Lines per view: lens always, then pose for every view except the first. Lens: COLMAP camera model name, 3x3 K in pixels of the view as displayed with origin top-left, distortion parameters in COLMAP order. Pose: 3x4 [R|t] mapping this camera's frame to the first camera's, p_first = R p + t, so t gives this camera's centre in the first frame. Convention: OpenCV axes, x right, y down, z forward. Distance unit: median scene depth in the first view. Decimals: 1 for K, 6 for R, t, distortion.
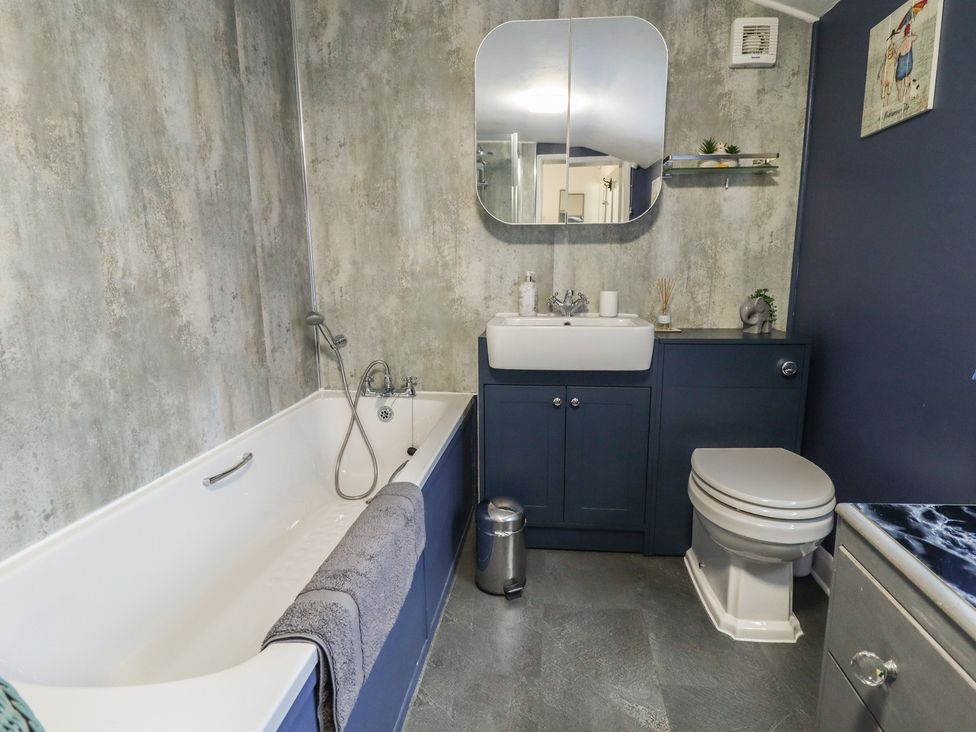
lens RADIAL K [[526.9, 0, 496.0], [0, 526.9, 364.6], [0, 0, 1]] dist [0.001734, -0.016449]
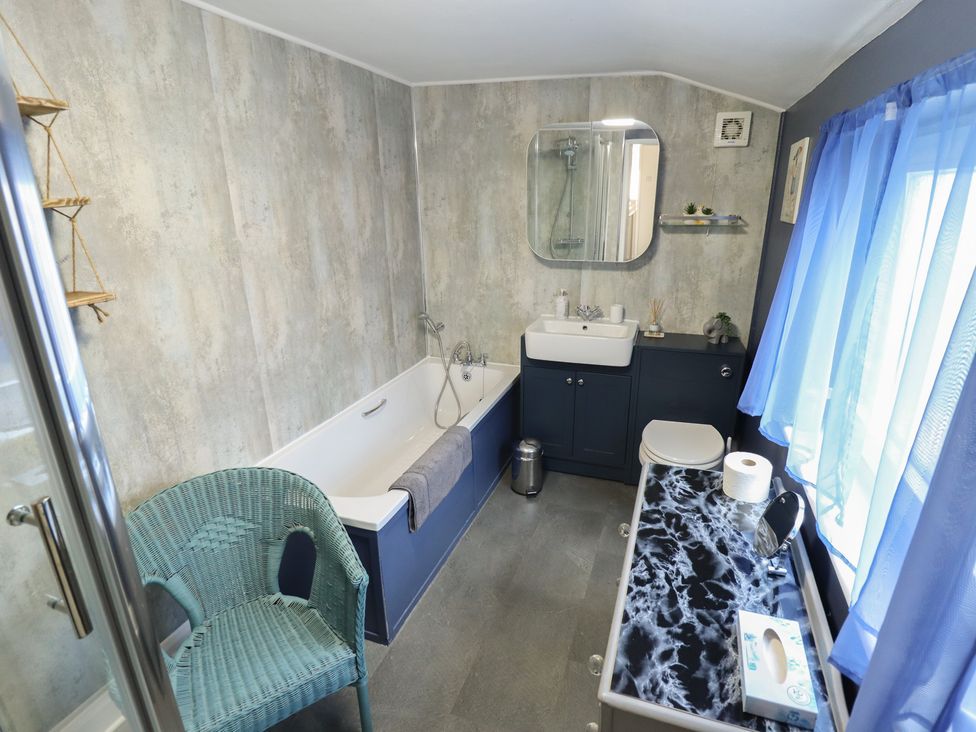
lens RADIAL K [[524.4, 0, 491.6], [0, 524.4, 362.8], [0, 0, 1]] dist [0.002750, -0.015074]
pose [[0.970497, 0.068356, -0.231220, 0.239258], [-0.036481, 0.989561, 0.139424, -0.182412], [0.238336, -0.126876, 0.962860, -0.510212]]
